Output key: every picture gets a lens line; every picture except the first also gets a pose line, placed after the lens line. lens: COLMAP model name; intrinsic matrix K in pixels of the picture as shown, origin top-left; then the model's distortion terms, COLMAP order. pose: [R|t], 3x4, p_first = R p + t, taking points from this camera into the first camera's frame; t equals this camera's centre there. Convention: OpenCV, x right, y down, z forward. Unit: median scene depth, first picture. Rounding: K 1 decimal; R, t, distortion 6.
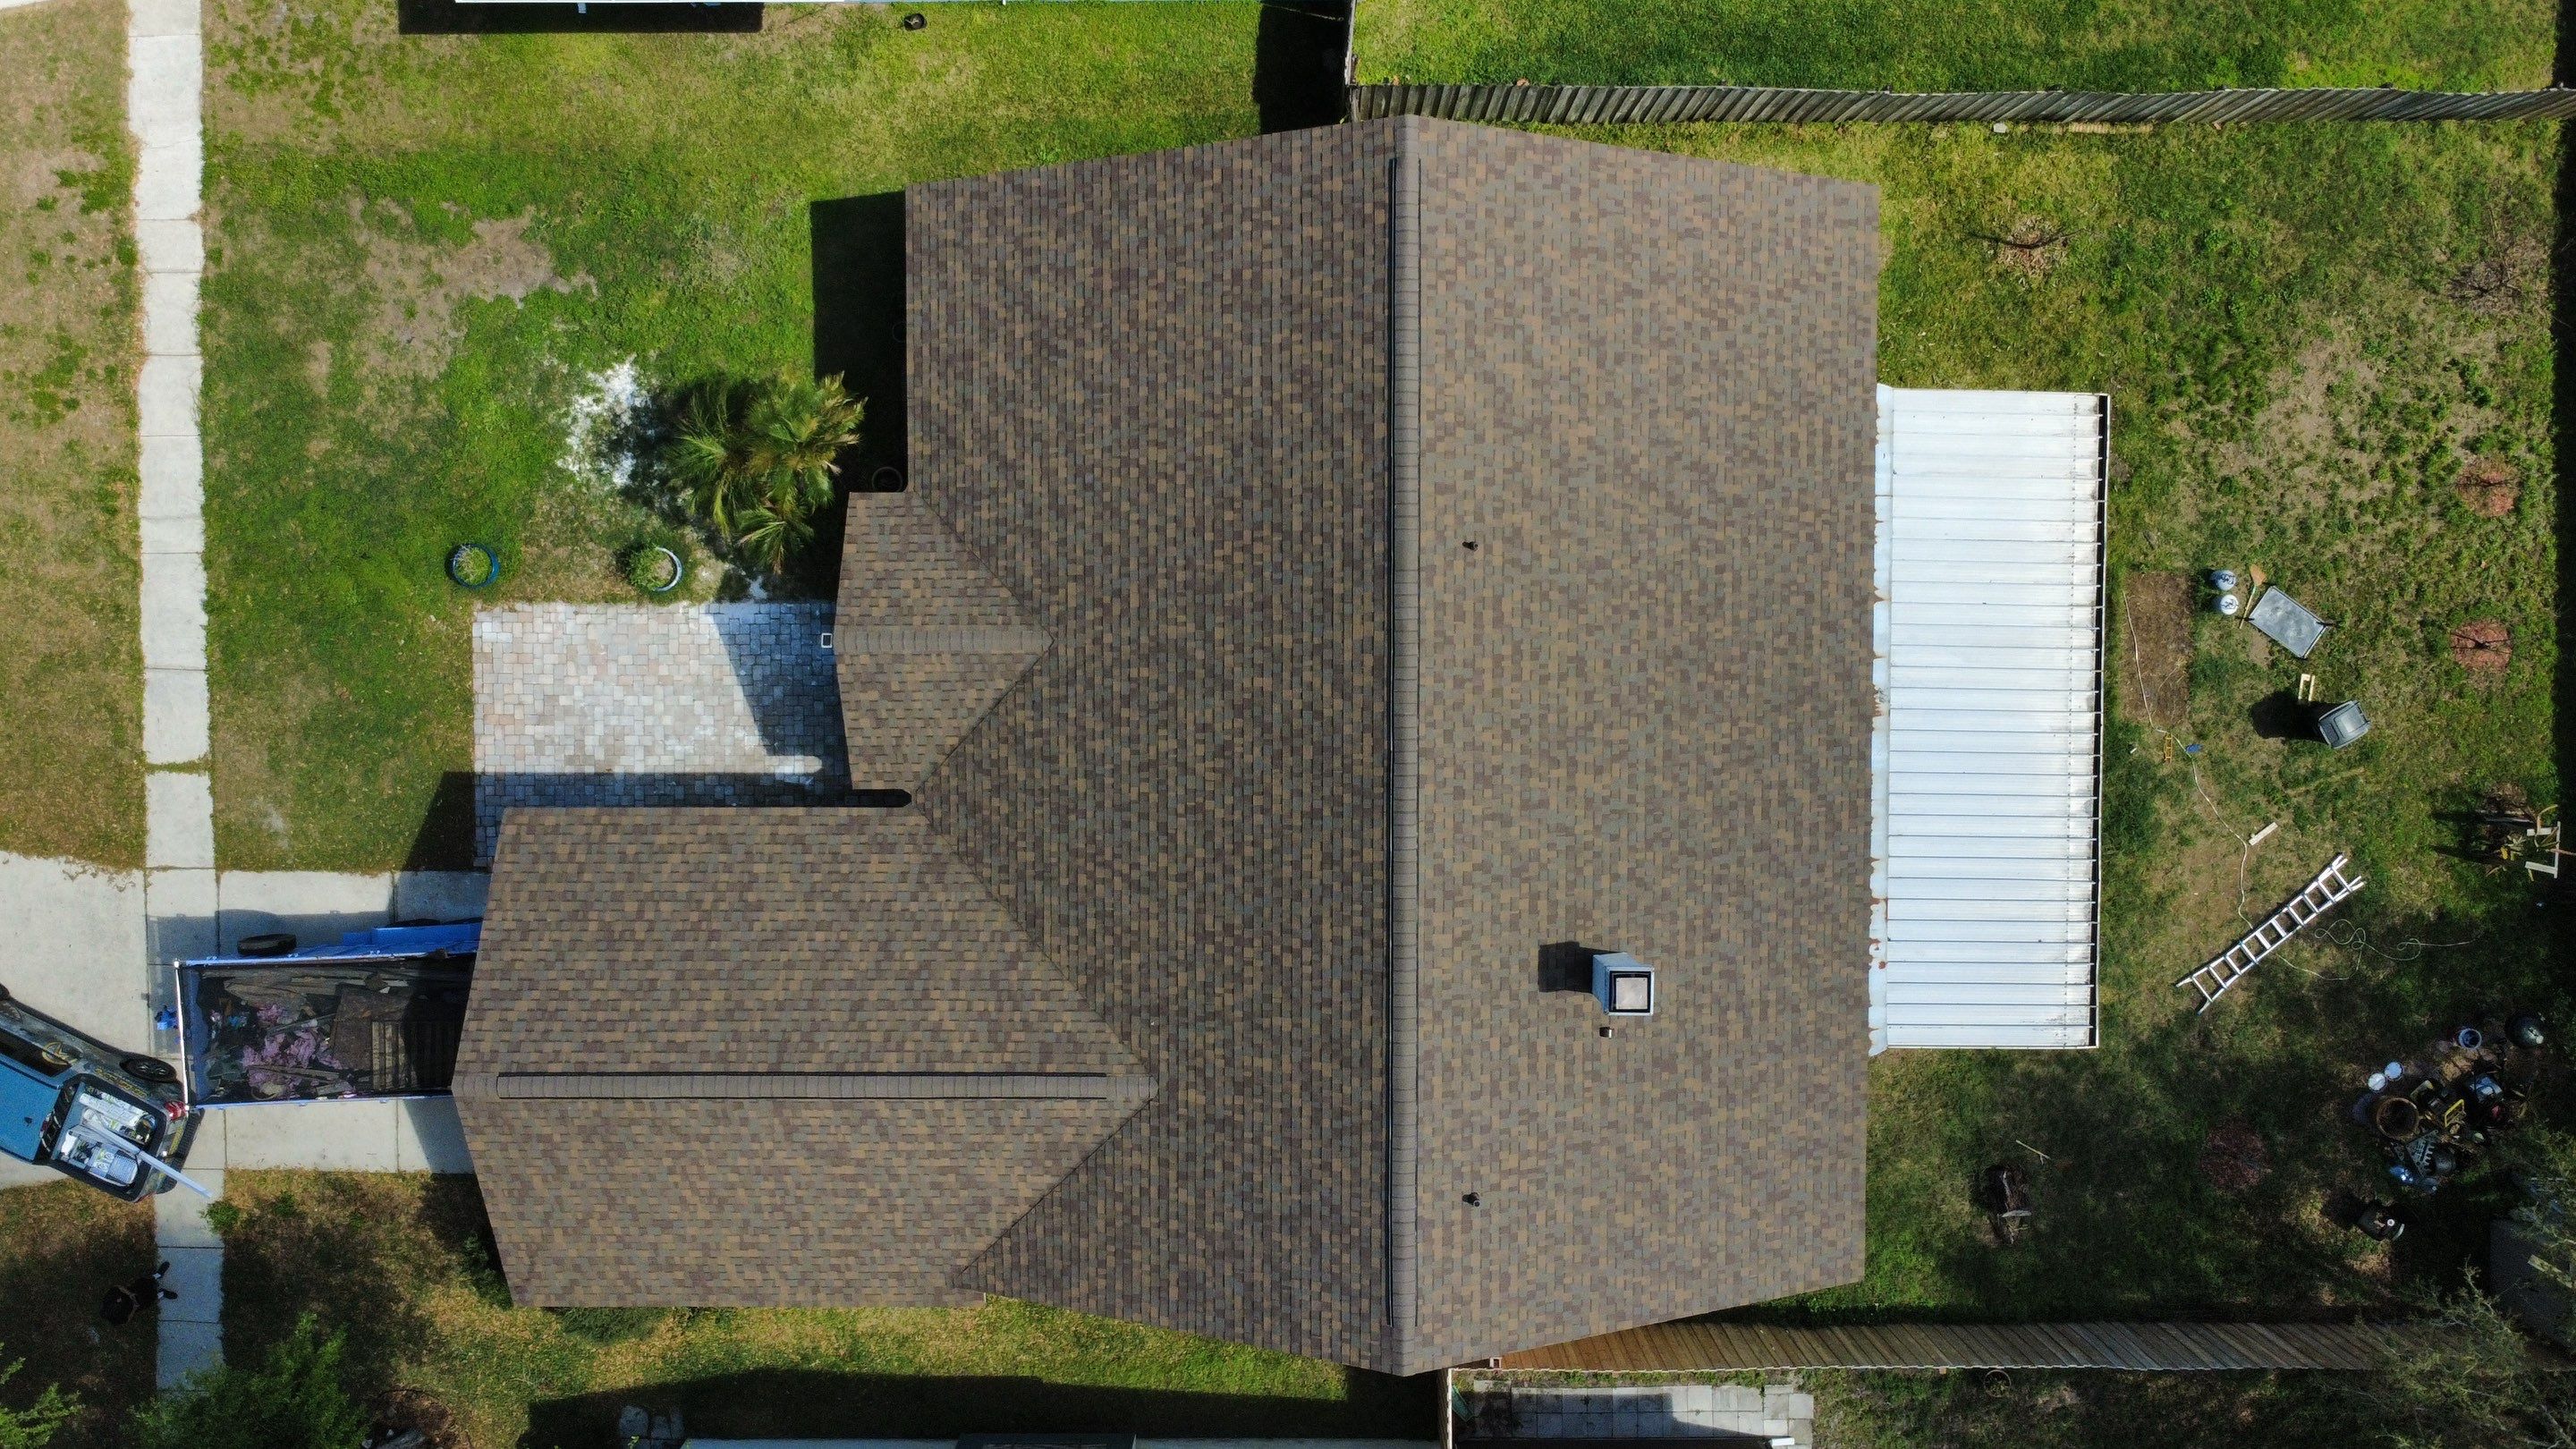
lens RADIAL K [[1883.1, 0, 1288.8], [0, 1883.1, 723.4], [0, 0, 1]] dist [-0.004435, 0.007938]
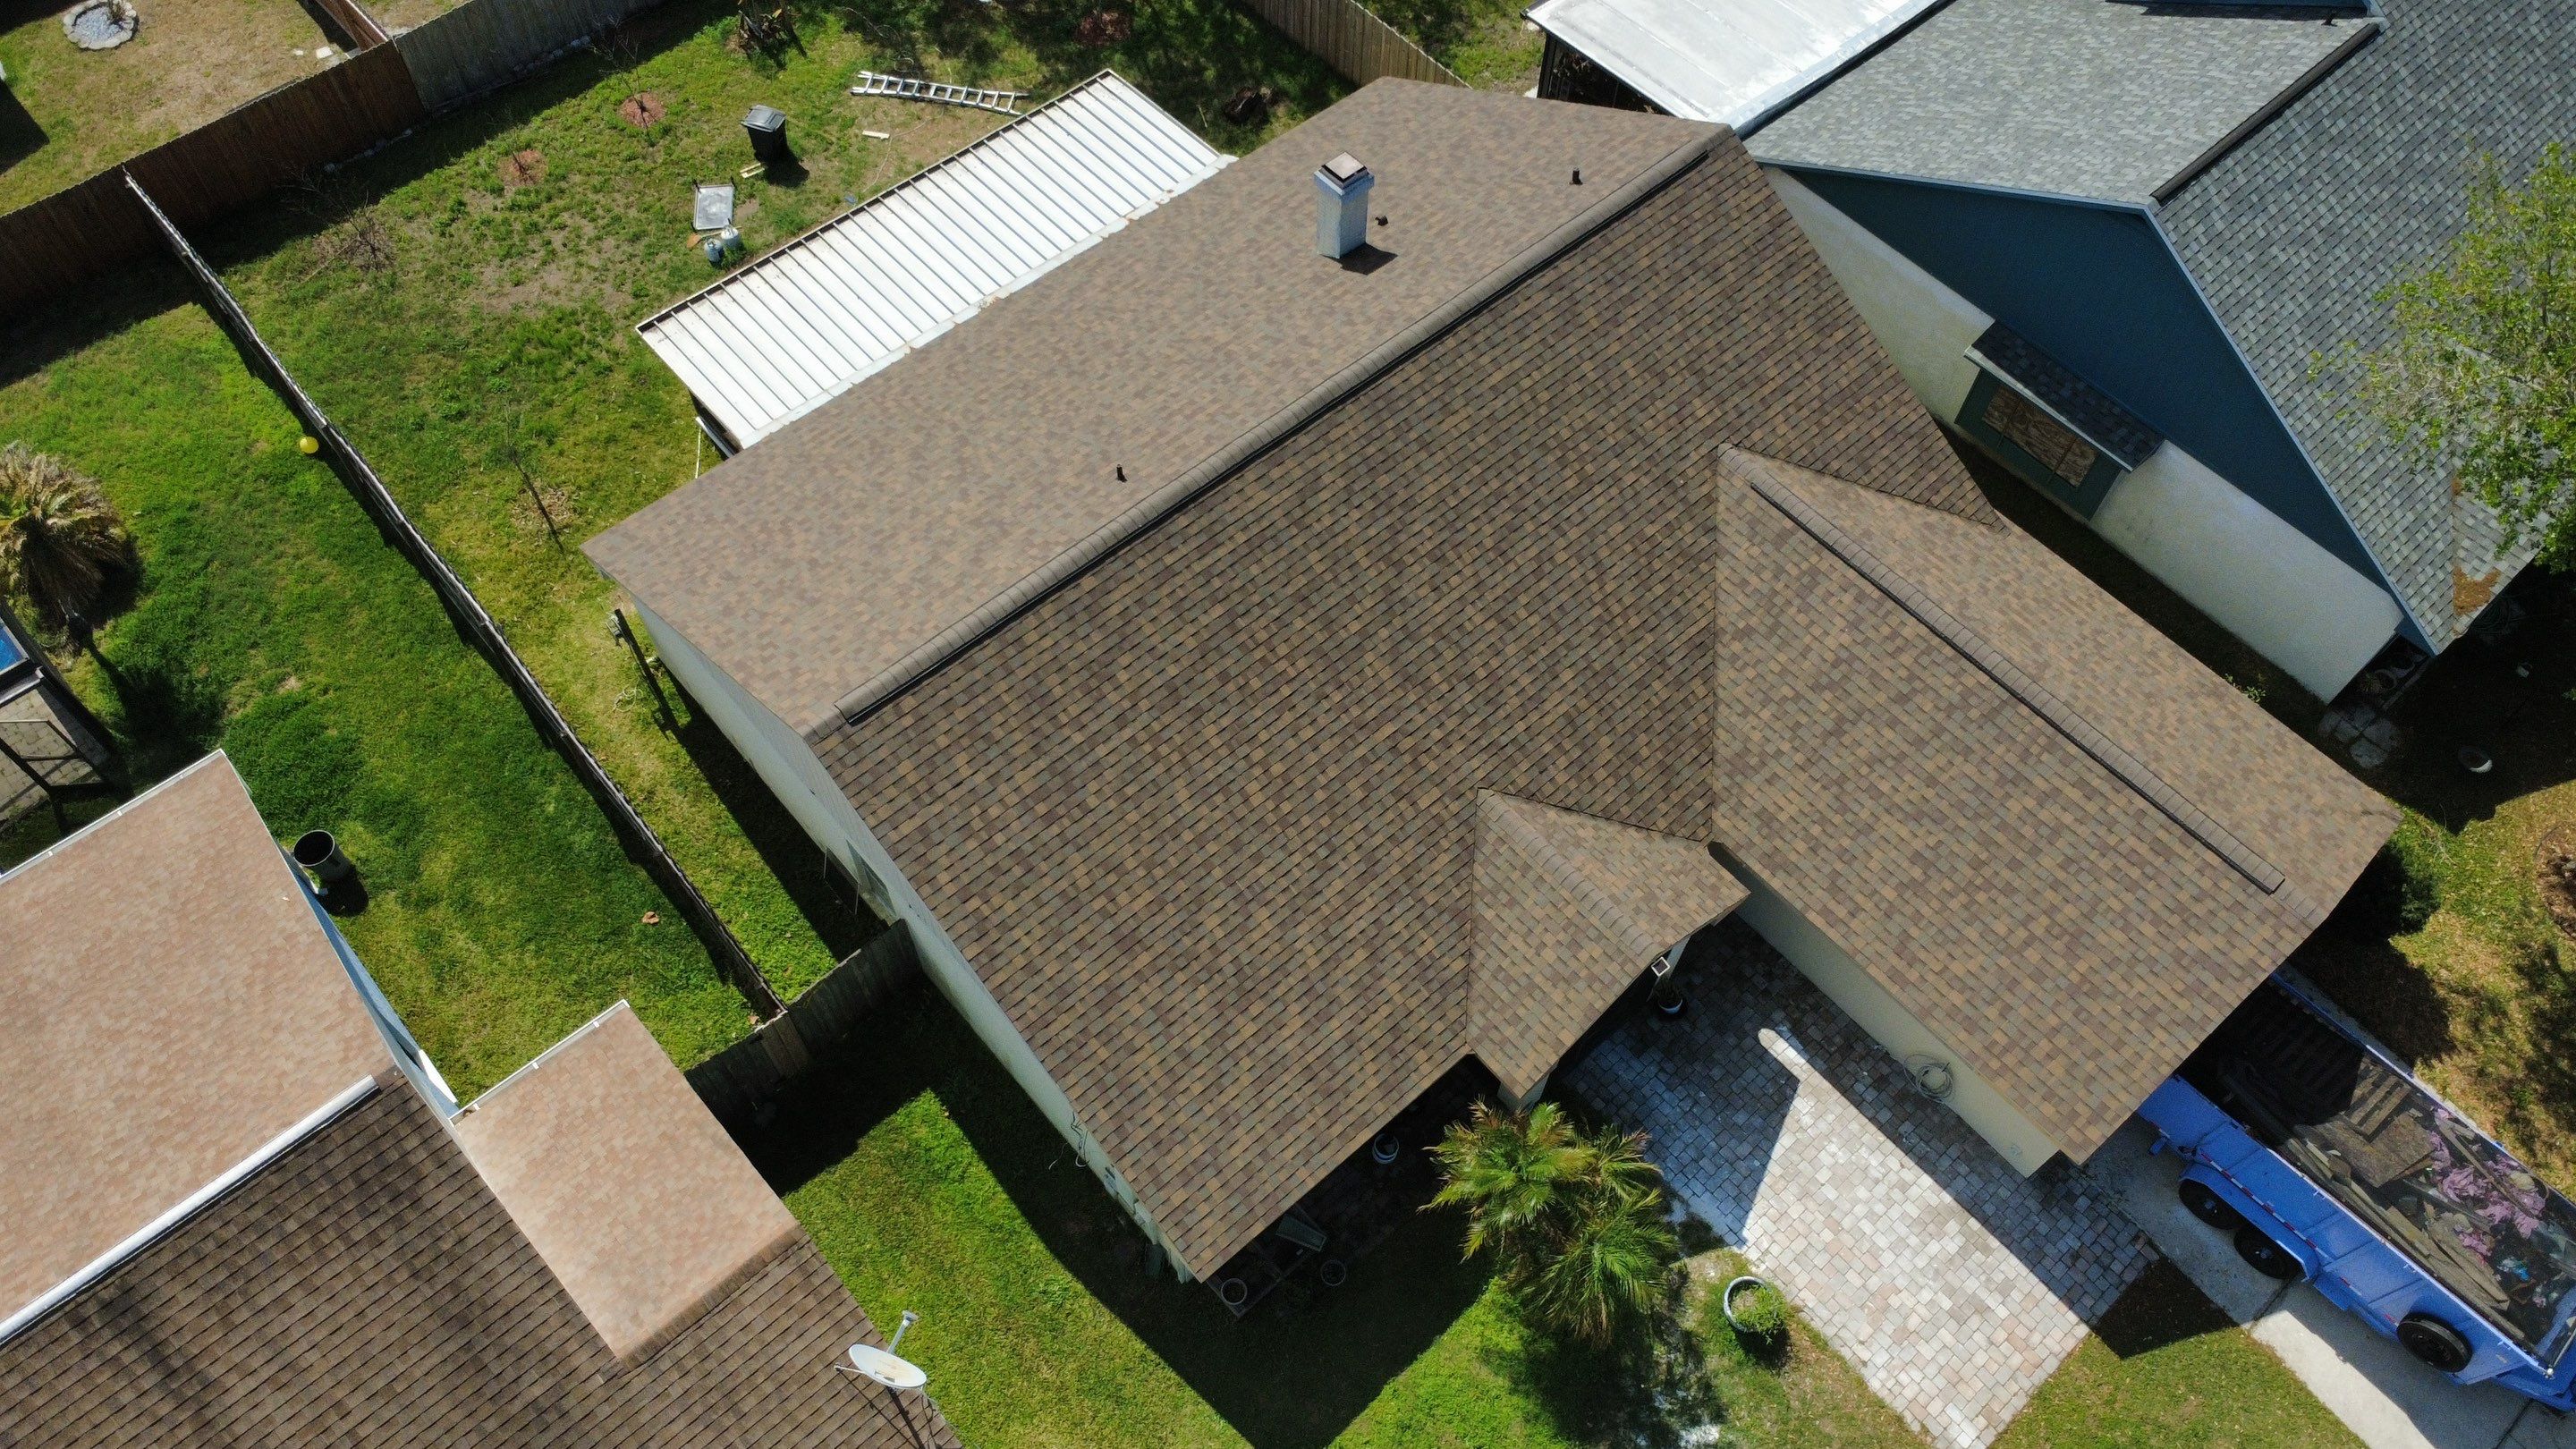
lens RADIAL K [[1883.1, 0, 1284.6], [0, 1883.1, 712.4], [0, 0, 1]] dist [-0.004435, 0.007938]
pose [[-0.662258, -0.642331, 0.385779, -0.349671], [0.749207, -0.574646, 0.329348, -0.352804], [0.010136, 0.507142, 0.861803, 0.165835]]
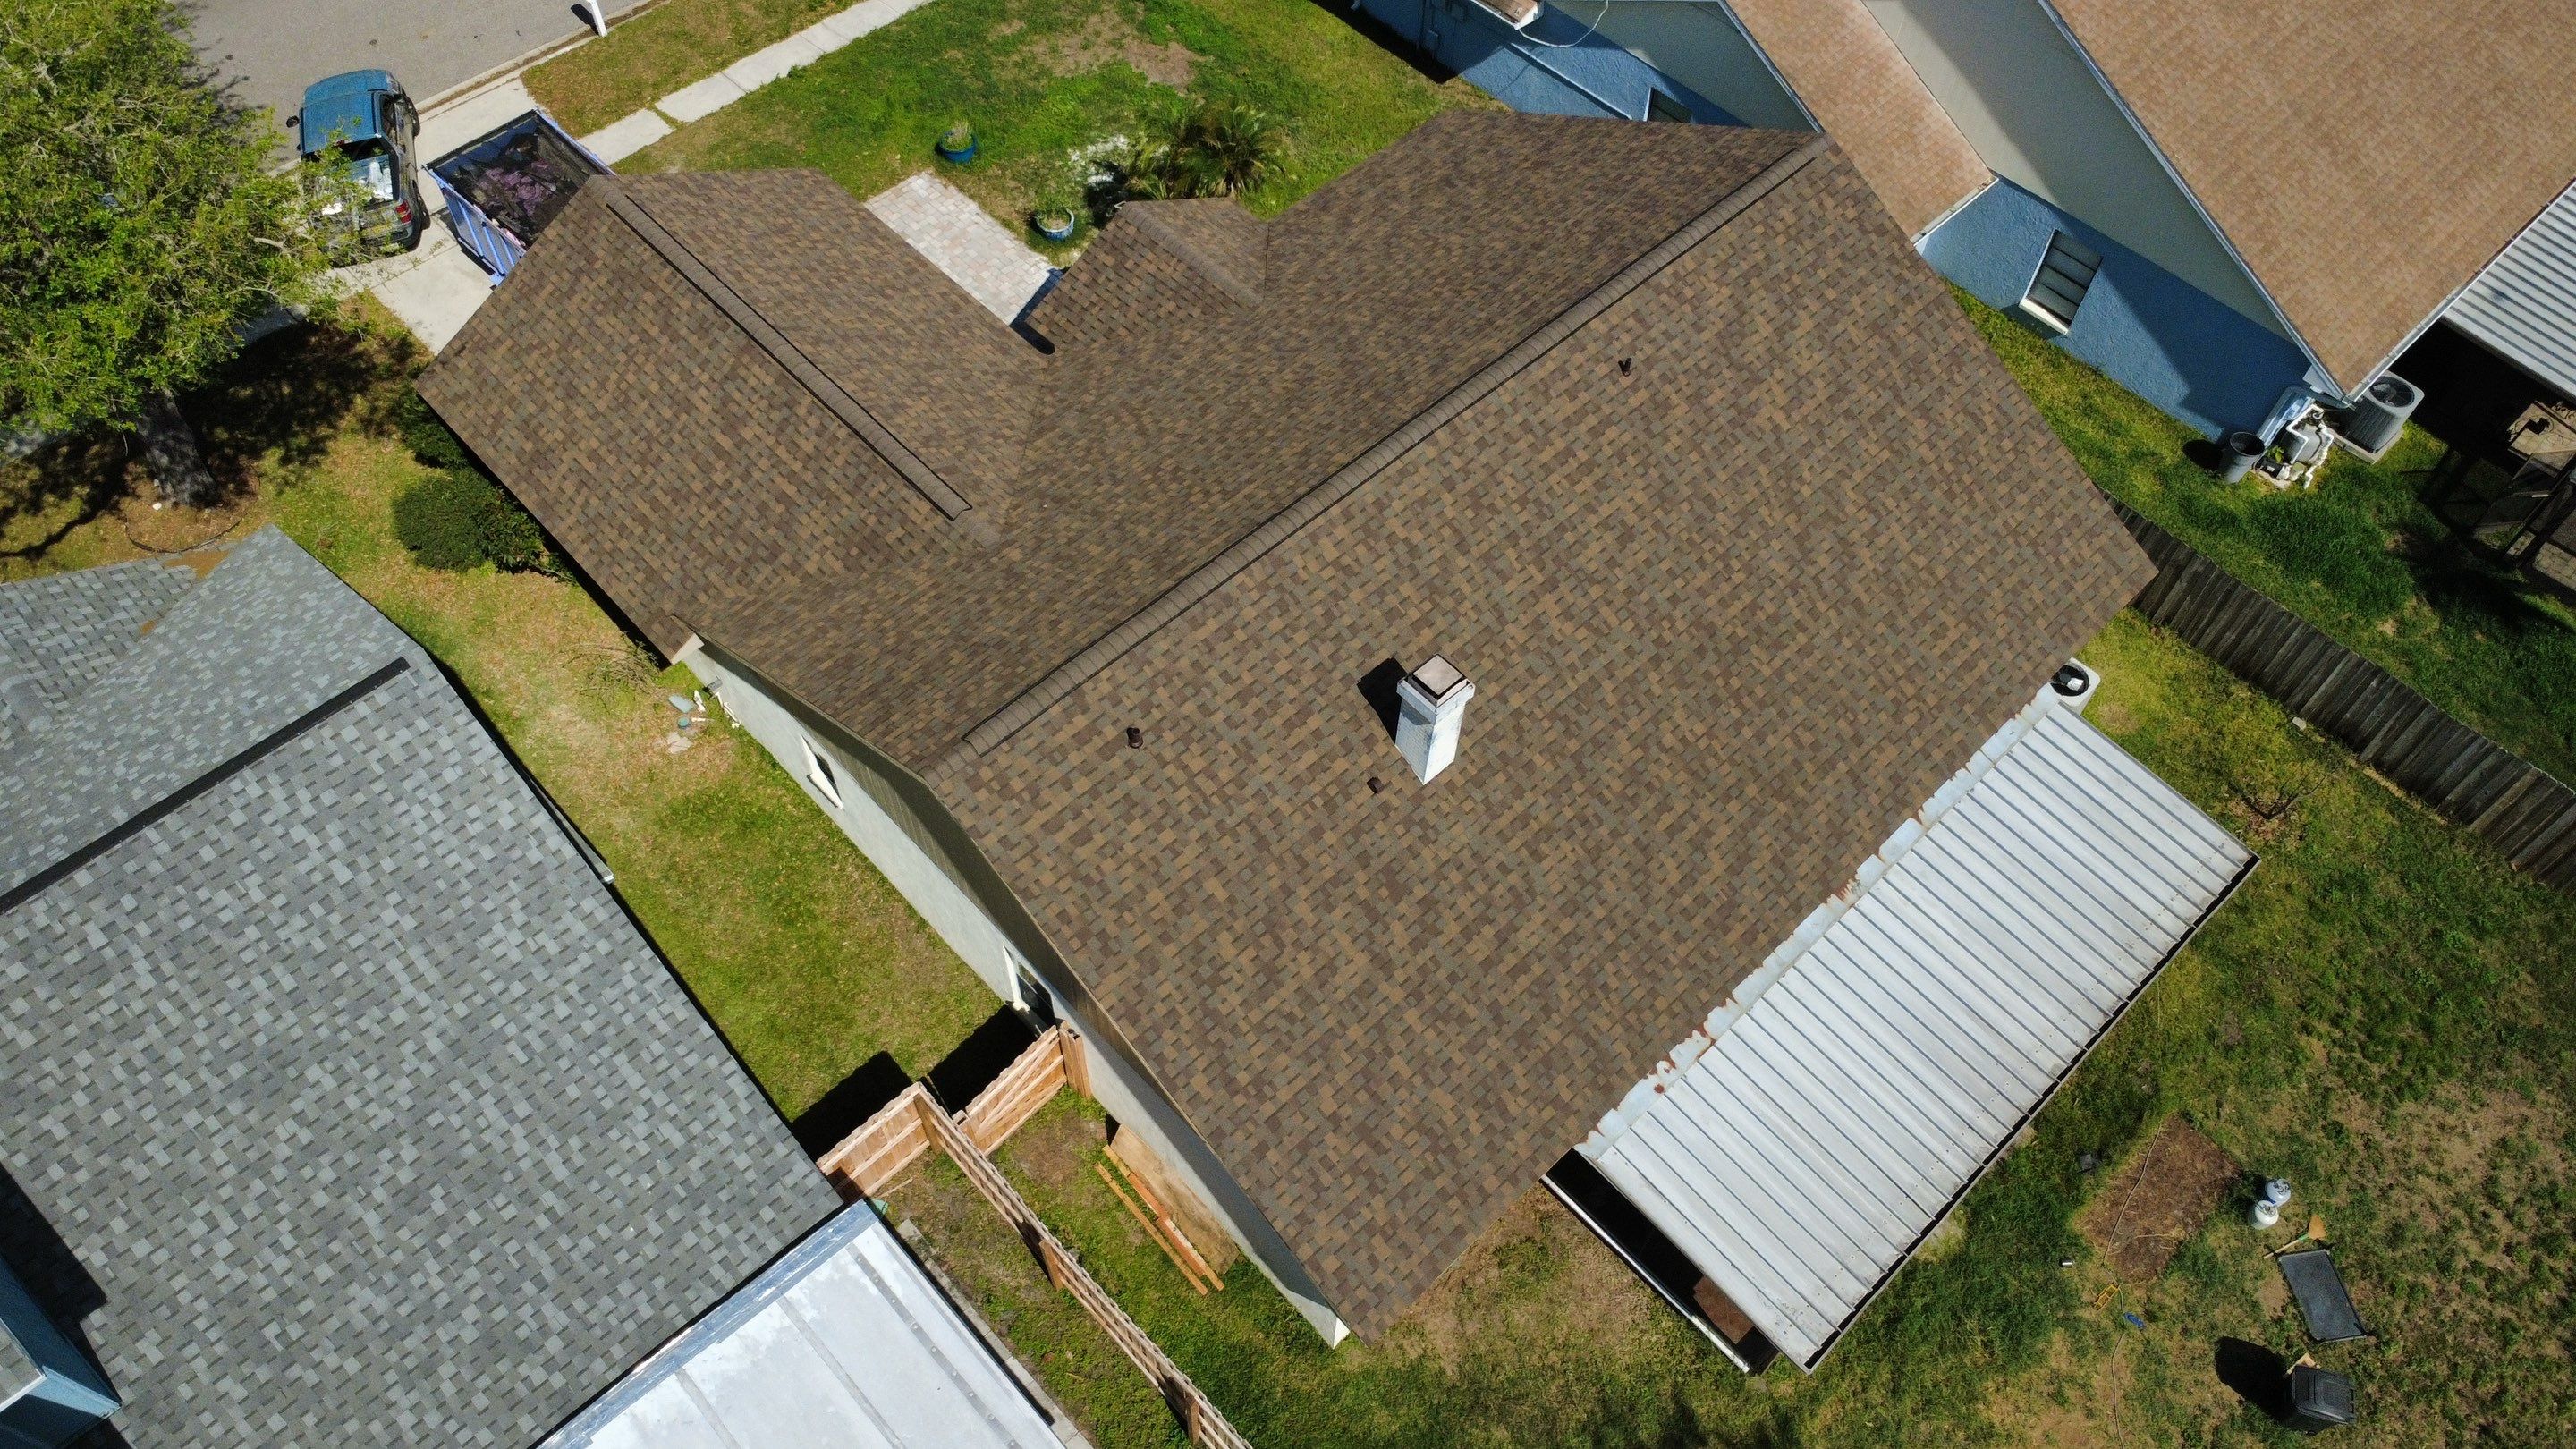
lens RADIAL K [[1883.1, 0, 1282.4], [0, 1883.1, 723.4], [0, 0, 1]] dist [-0.004435, 0.007938]
pose [[0.687414, 0.606558, -0.399437, 0.403496], [-0.724389, 0.533106, -0.437103, 0.481054], [-0.052186, 0.589818, 0.805848, 0.248254]]
